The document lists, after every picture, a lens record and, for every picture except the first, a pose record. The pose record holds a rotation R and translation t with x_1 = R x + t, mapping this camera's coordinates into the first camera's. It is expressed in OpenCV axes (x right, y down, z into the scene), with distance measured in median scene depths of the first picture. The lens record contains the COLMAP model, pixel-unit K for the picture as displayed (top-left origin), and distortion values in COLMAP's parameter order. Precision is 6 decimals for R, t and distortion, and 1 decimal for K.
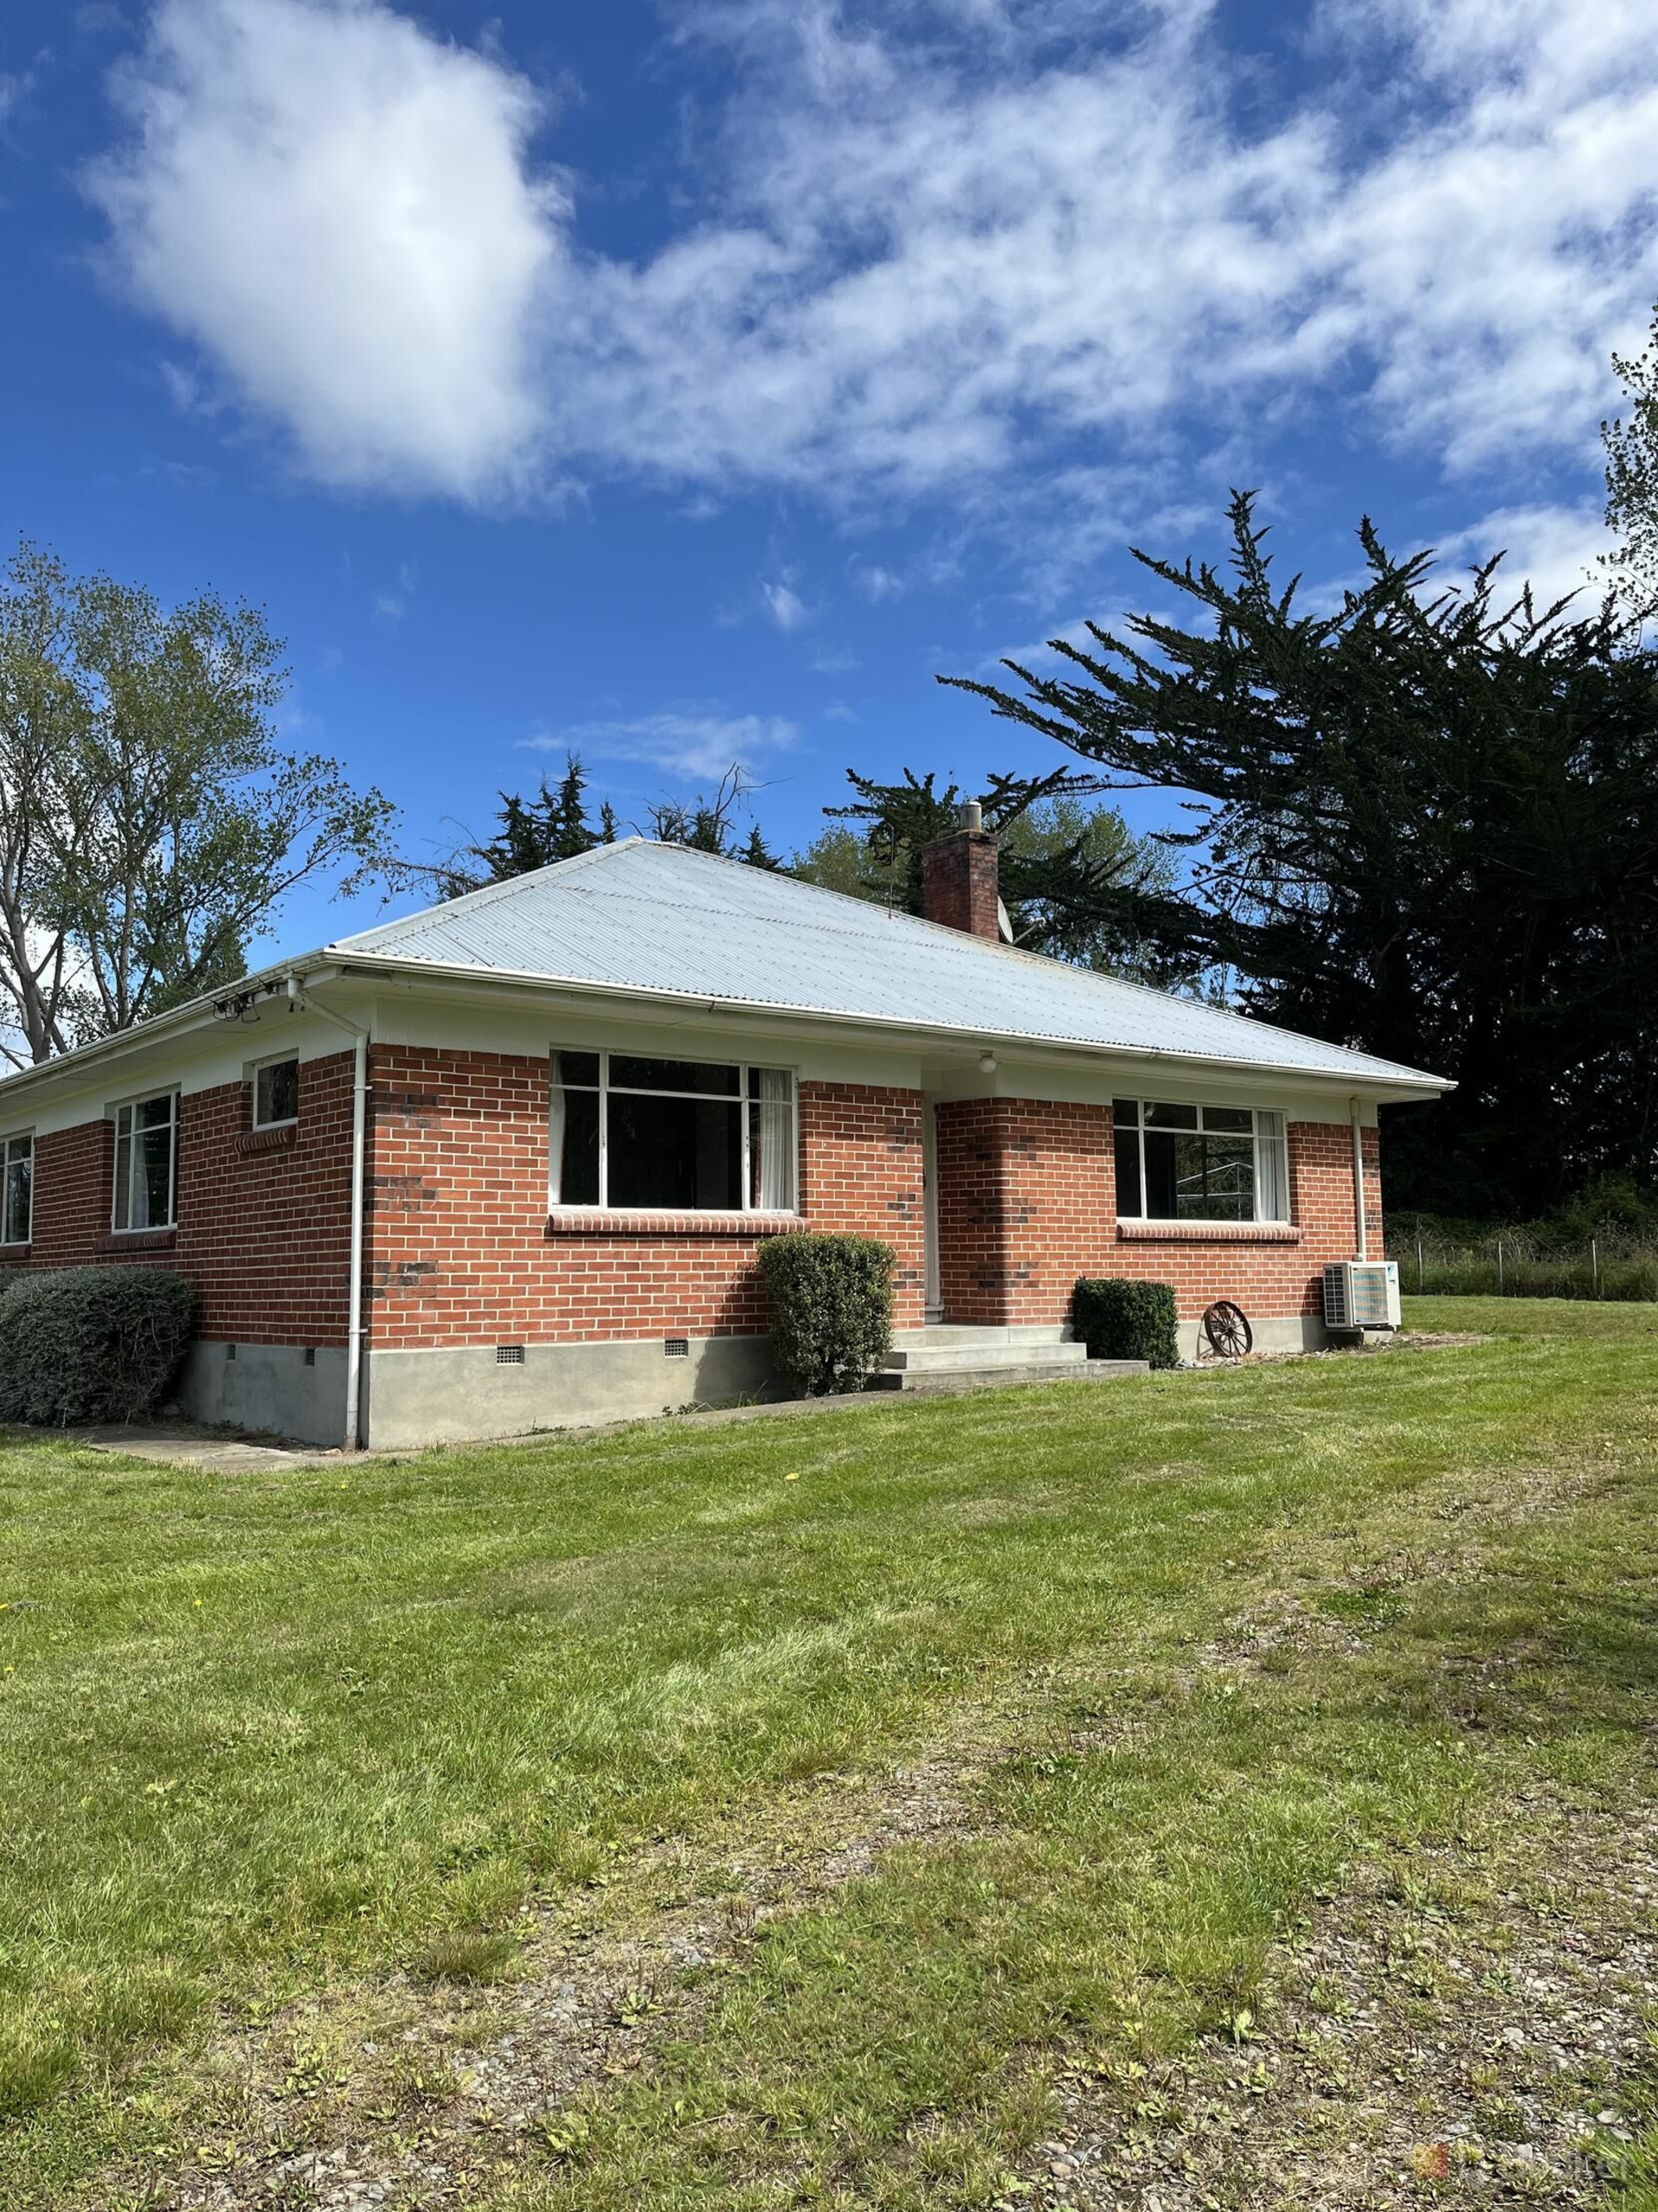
lens RADIAL K [[1681.9, 0, 832.3], [0, 1681.9, 1103.3], [0, 0, 1]] dist [0.058288, -0.066808]
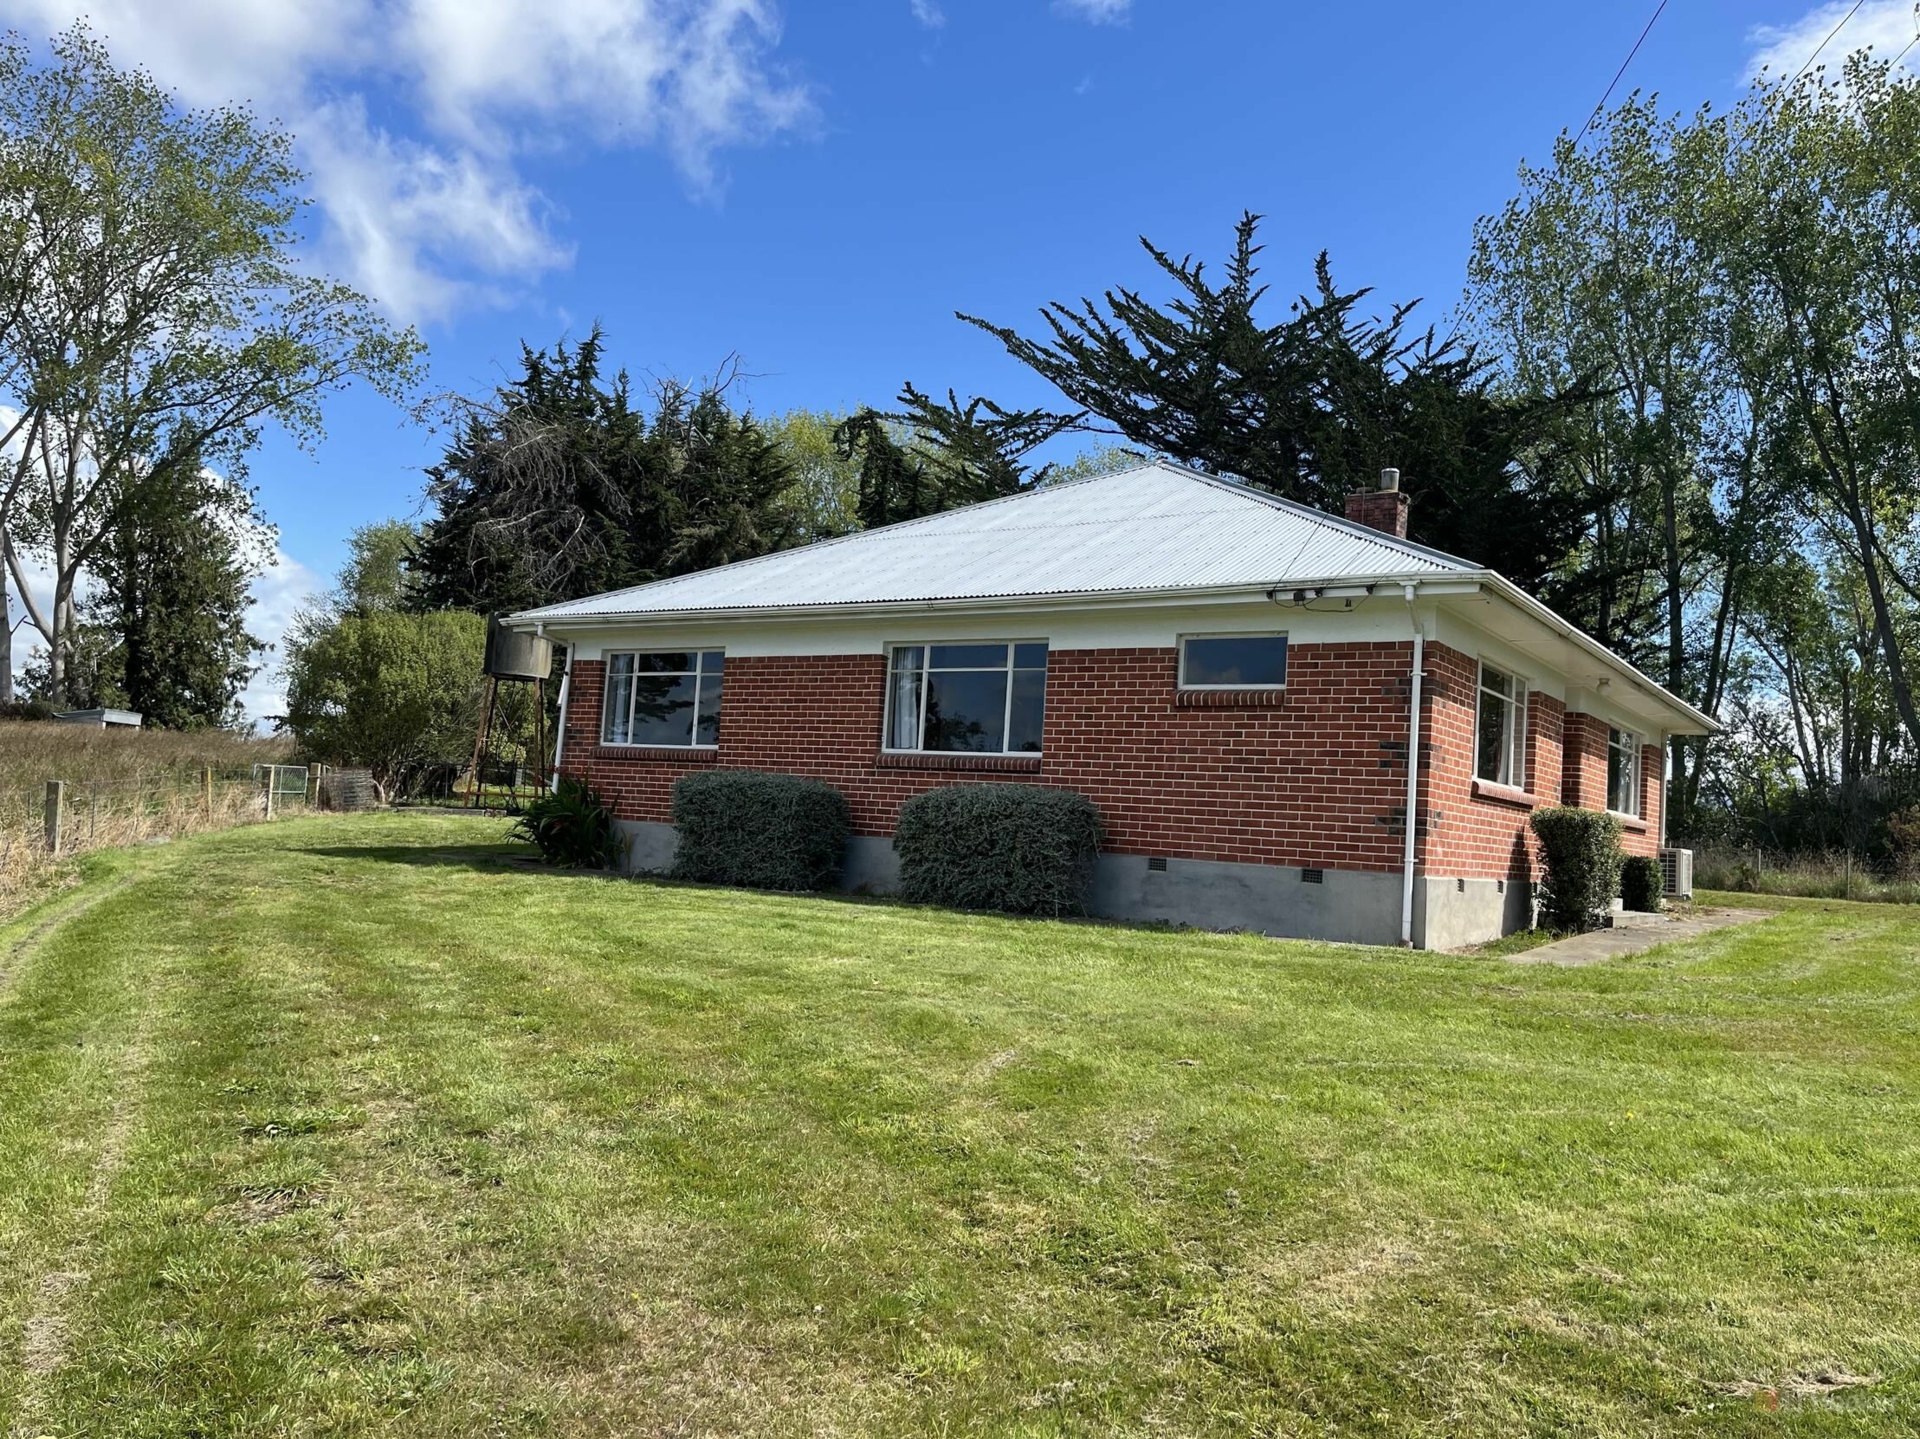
lens RADIAL K [[1460.1, 0, 965.5], [0, 1460.1, 720.0], [0, 0, 1]] dist [0.058288, -0.066808]
pose [[0.953618, 0.094959, 0.285649, -0.218684], [-0.105143, 0.994246, 0.020491, 0.009284], [-0.282059, -0.049574, 0.958115, 0.004829]]
